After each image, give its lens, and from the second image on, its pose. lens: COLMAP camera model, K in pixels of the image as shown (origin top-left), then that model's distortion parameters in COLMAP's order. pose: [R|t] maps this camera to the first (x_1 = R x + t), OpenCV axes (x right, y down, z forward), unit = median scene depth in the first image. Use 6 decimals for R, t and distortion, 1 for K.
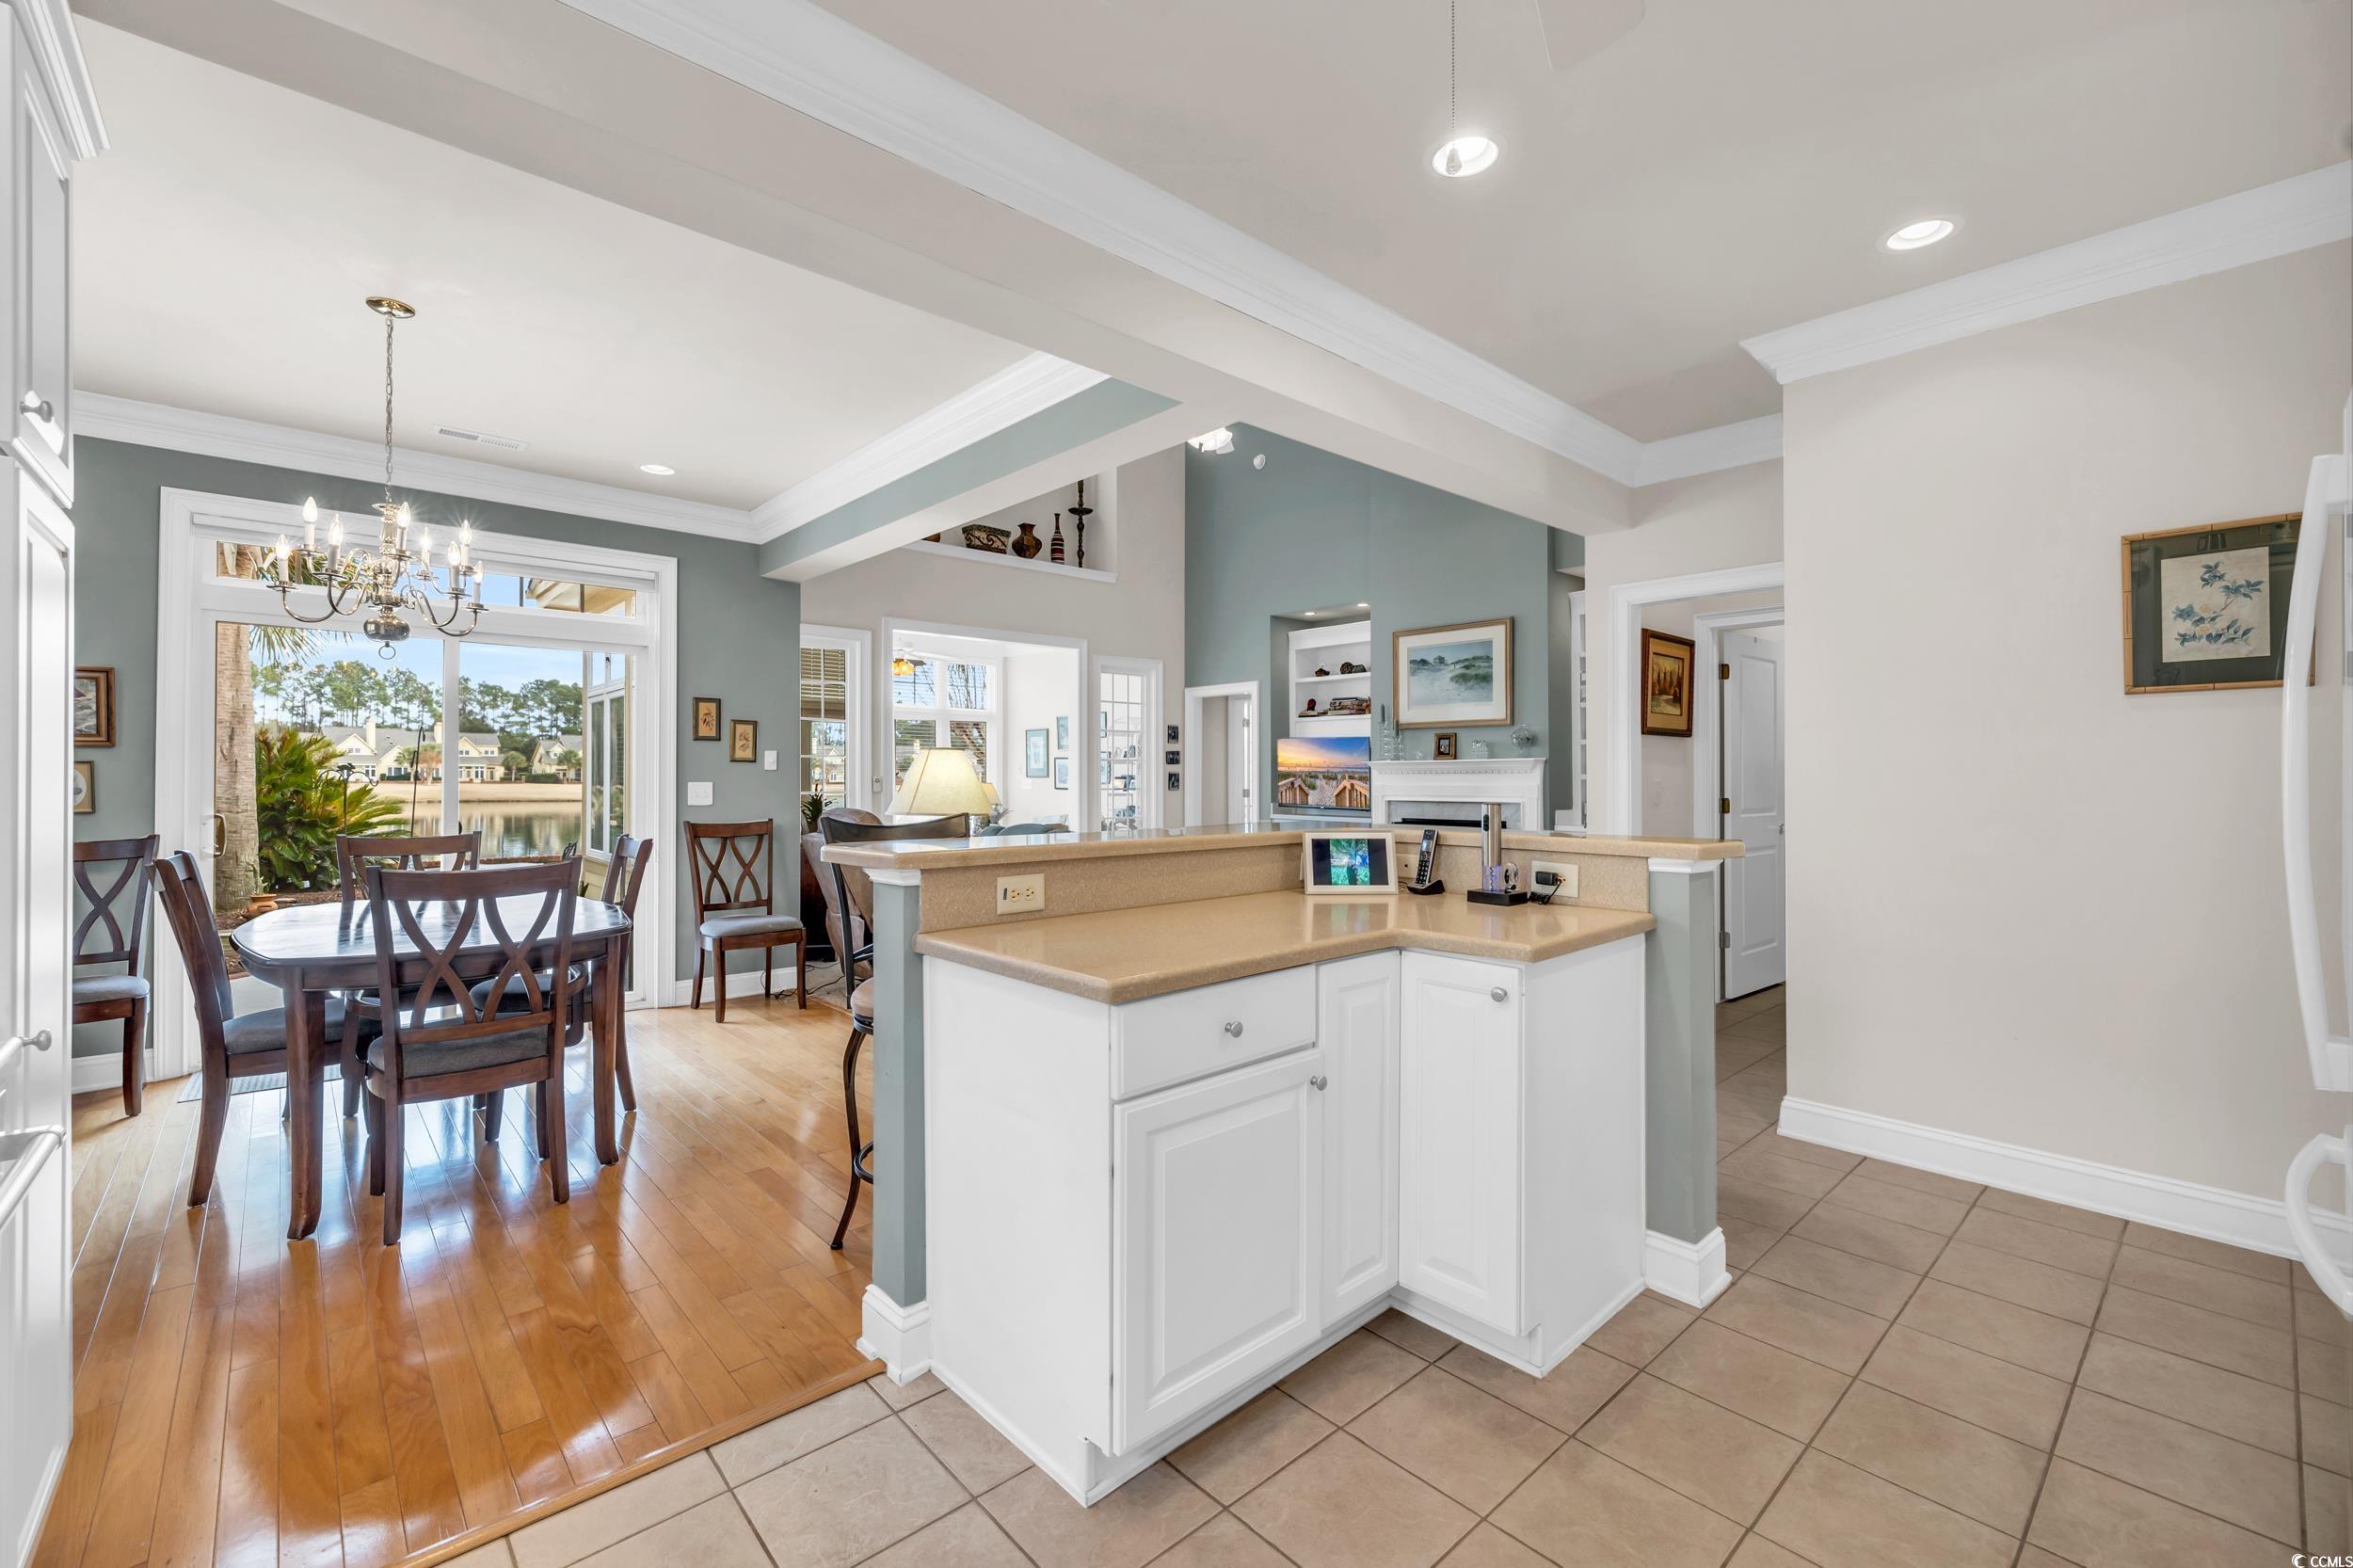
lens RADIAL K [[1010.9, 0, 1200.8], [0, 1010.9, 774.2], [0, 0, 1]] dist [0.002346, 0.003545]
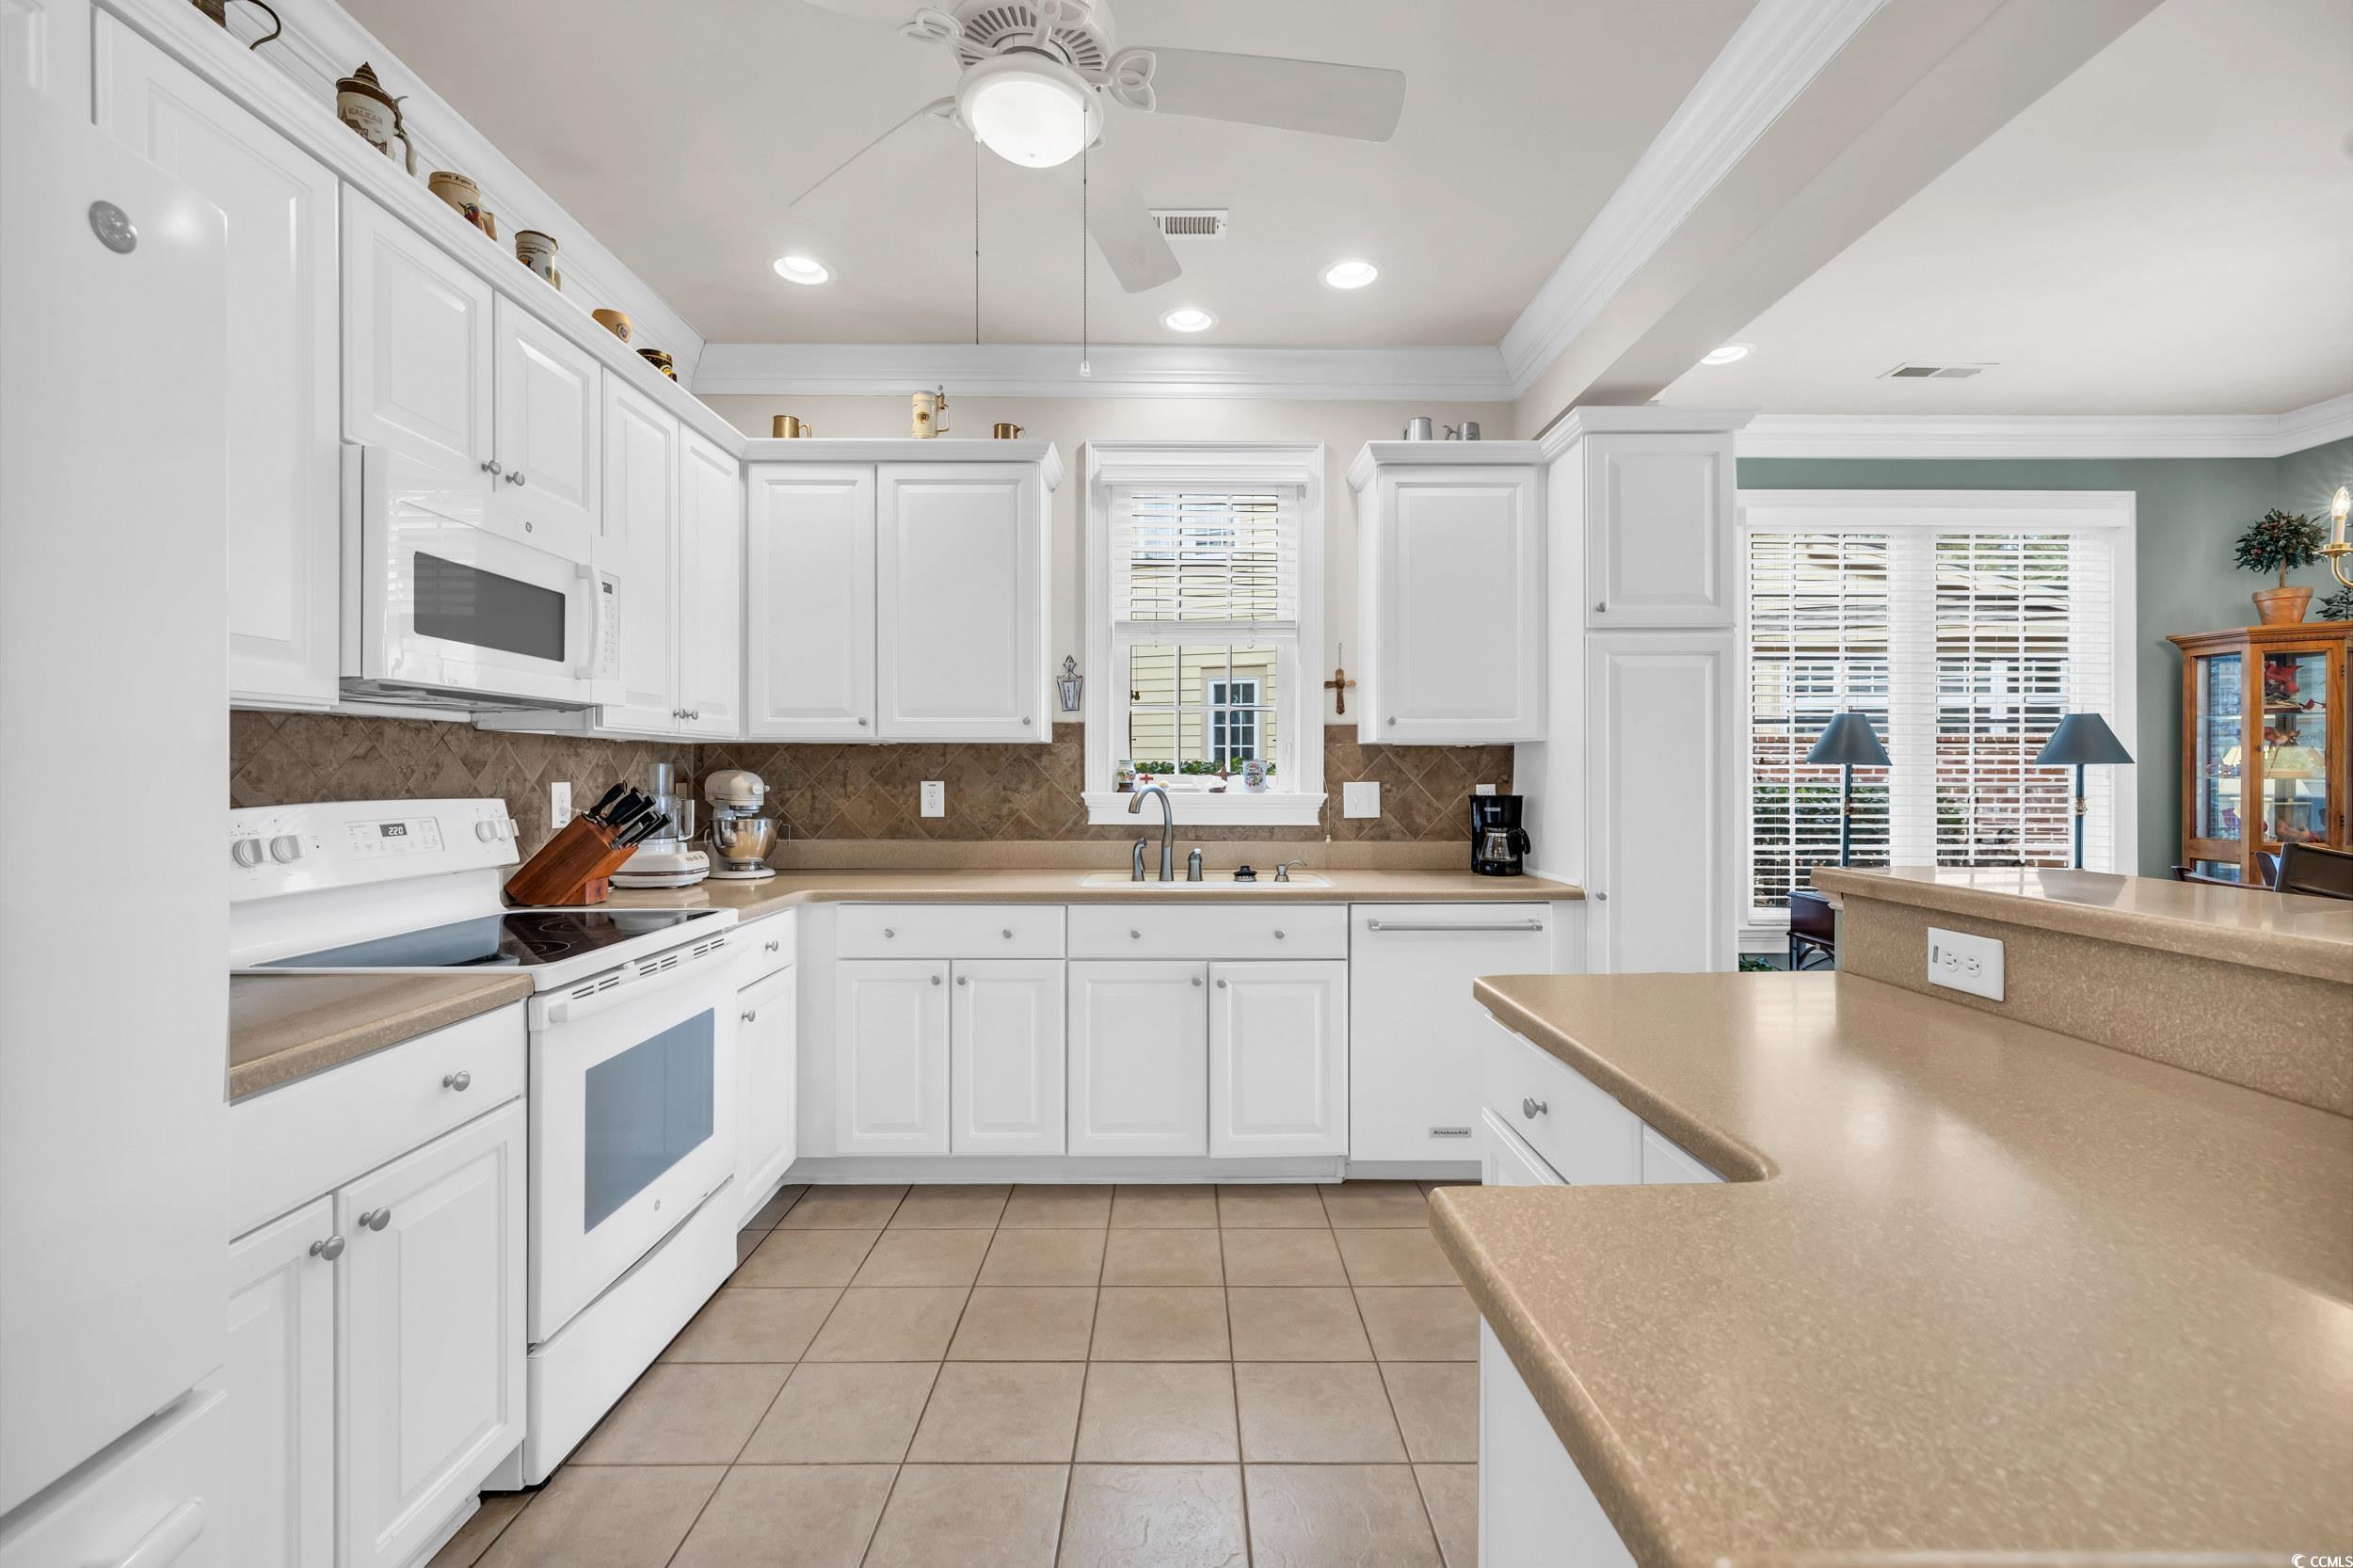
lens RADIAL K [[1043.2, 0, 1179.9], [0, 1043.2, 776.9], [0, 0, 1]] dist [-0.004594, 0.000365]
pose [[-0.652984, 0.003071, -0.757366, 0.157902], [0.003265, 0.999994, 0.001241, -0.000029], [0.757365, -0.001662, -0.652990, 0.263350]]
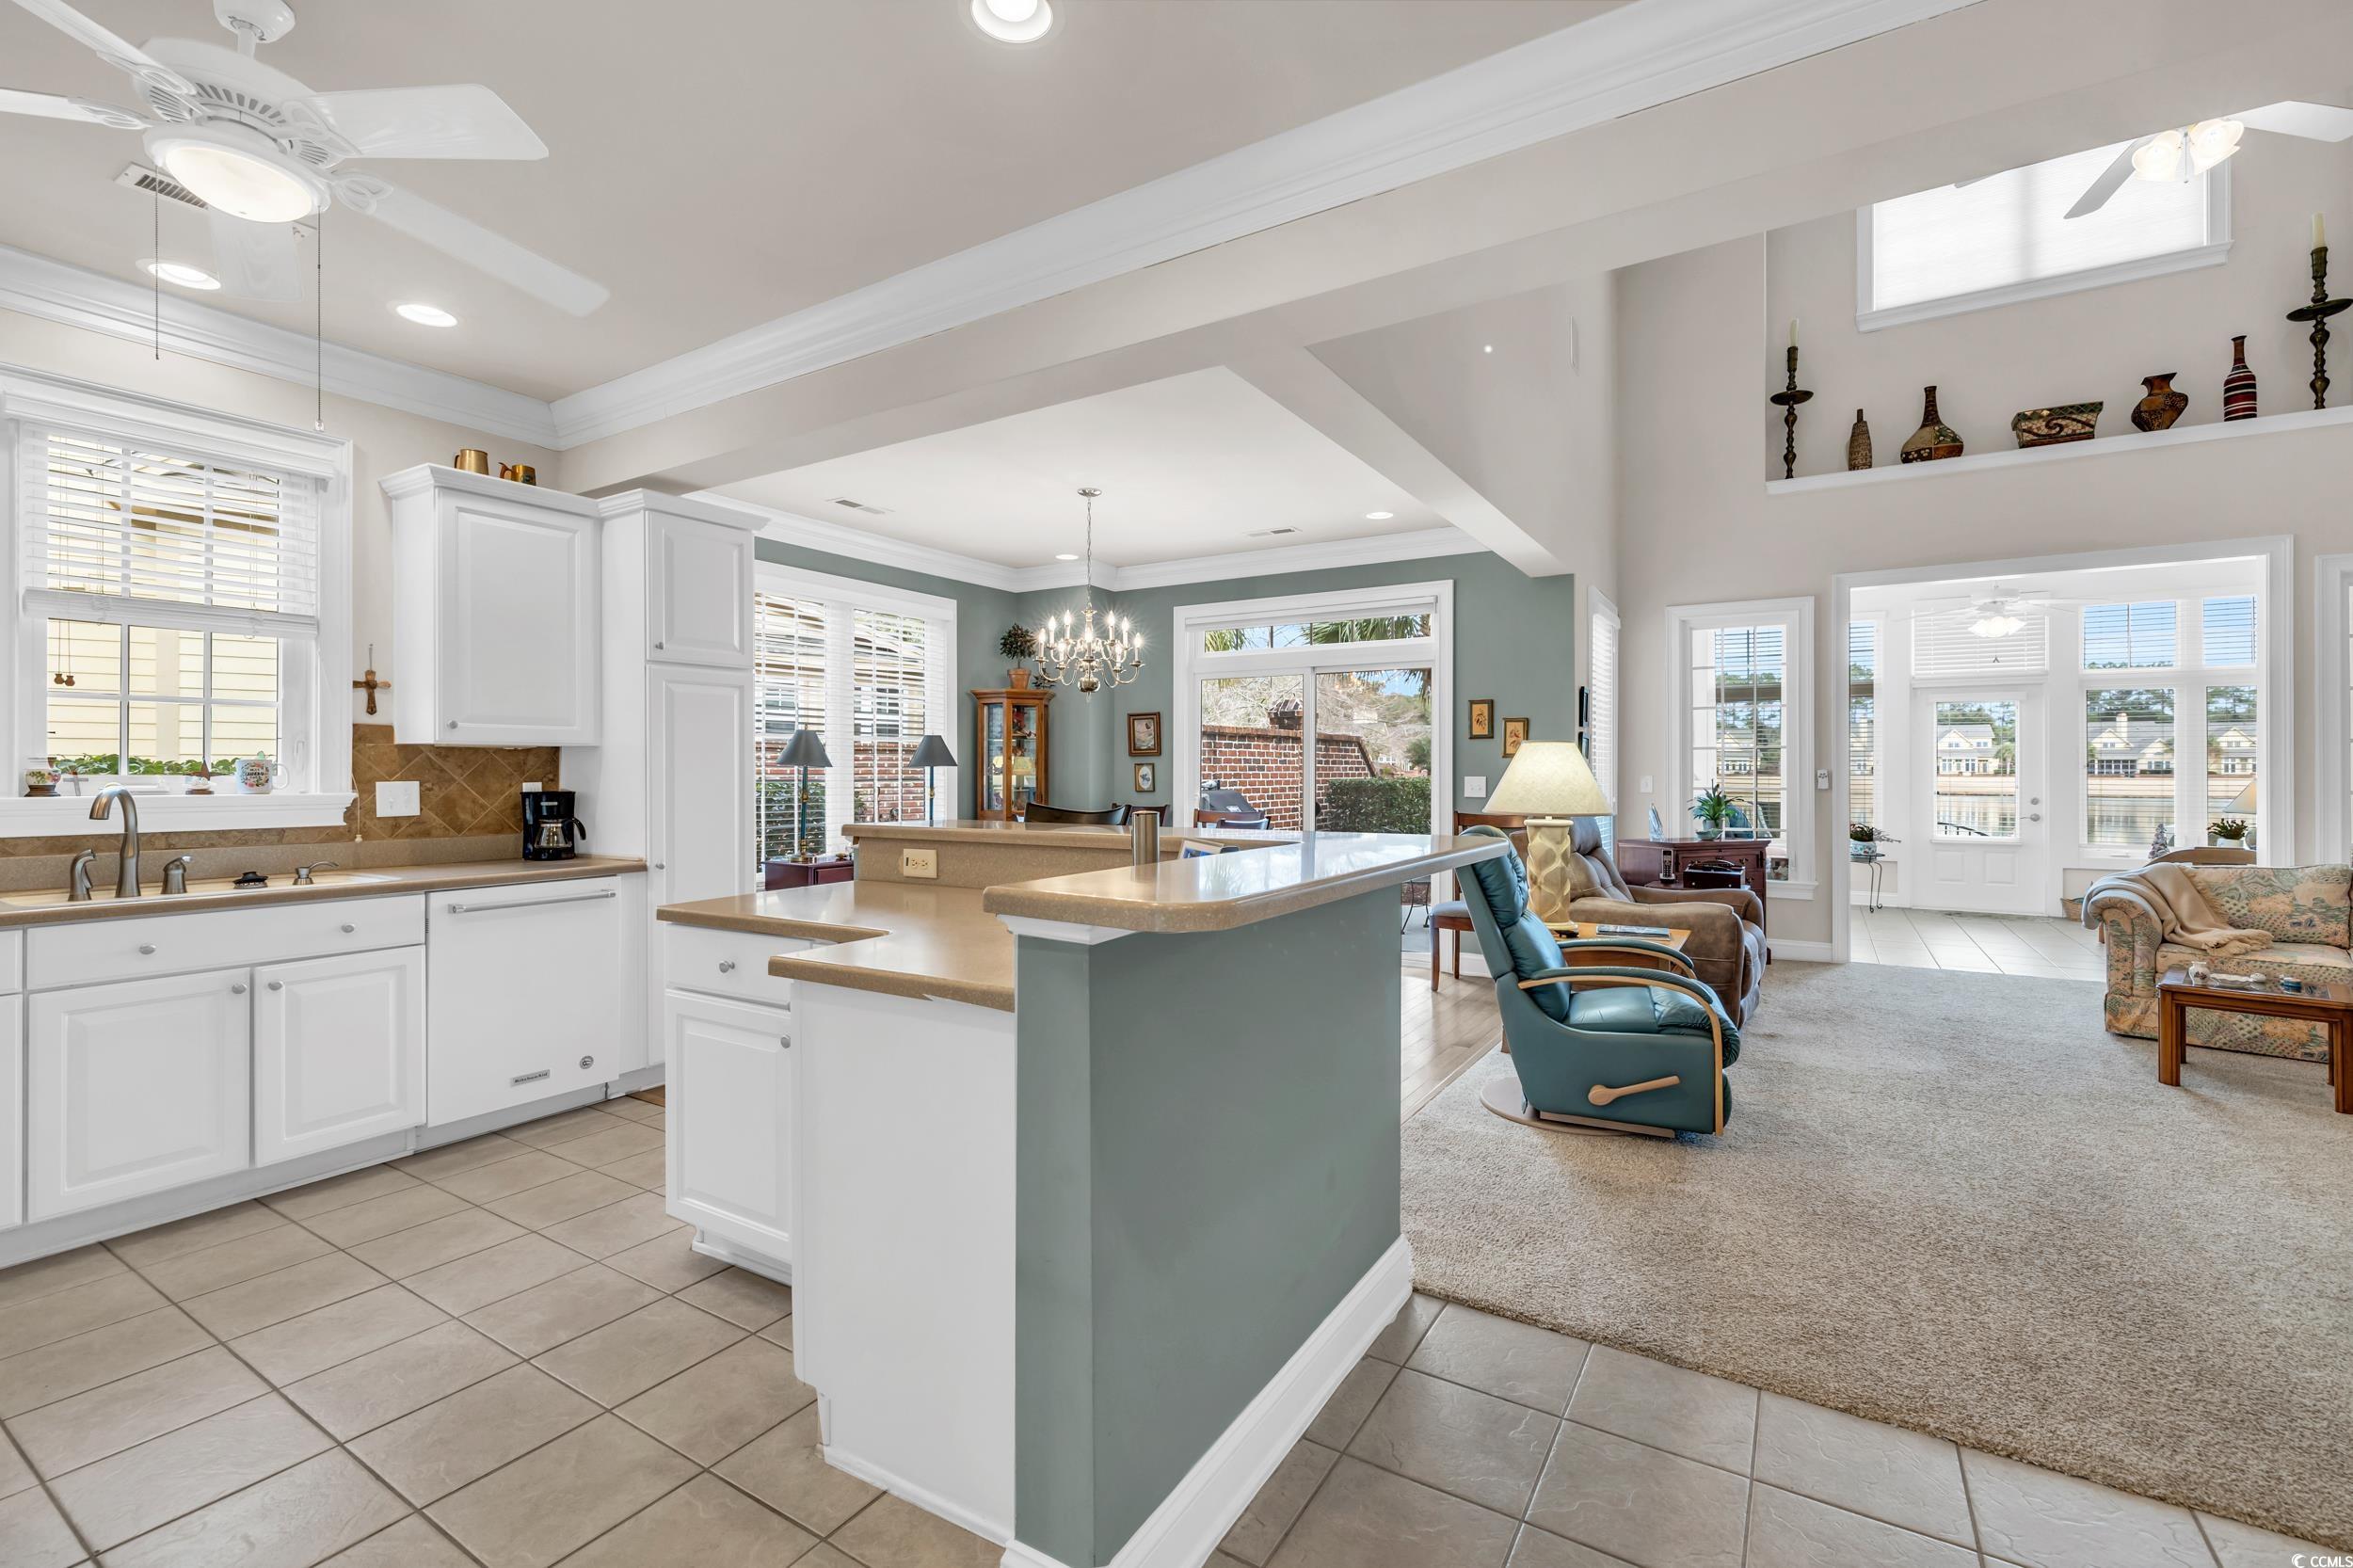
lens RADIAL K [[1010.9, 0, 1188.5], [0, 1010.9, 752.6], [0, 0, 1]] dist [0.002346, 0.003545]
pose [[0.272008, -0.018633, -0.962115, 0.294881], [0.005225, 0.999826, -0.017887, 0.000107], [0.962281, -0.000162, 0.272058, 0.244548]]
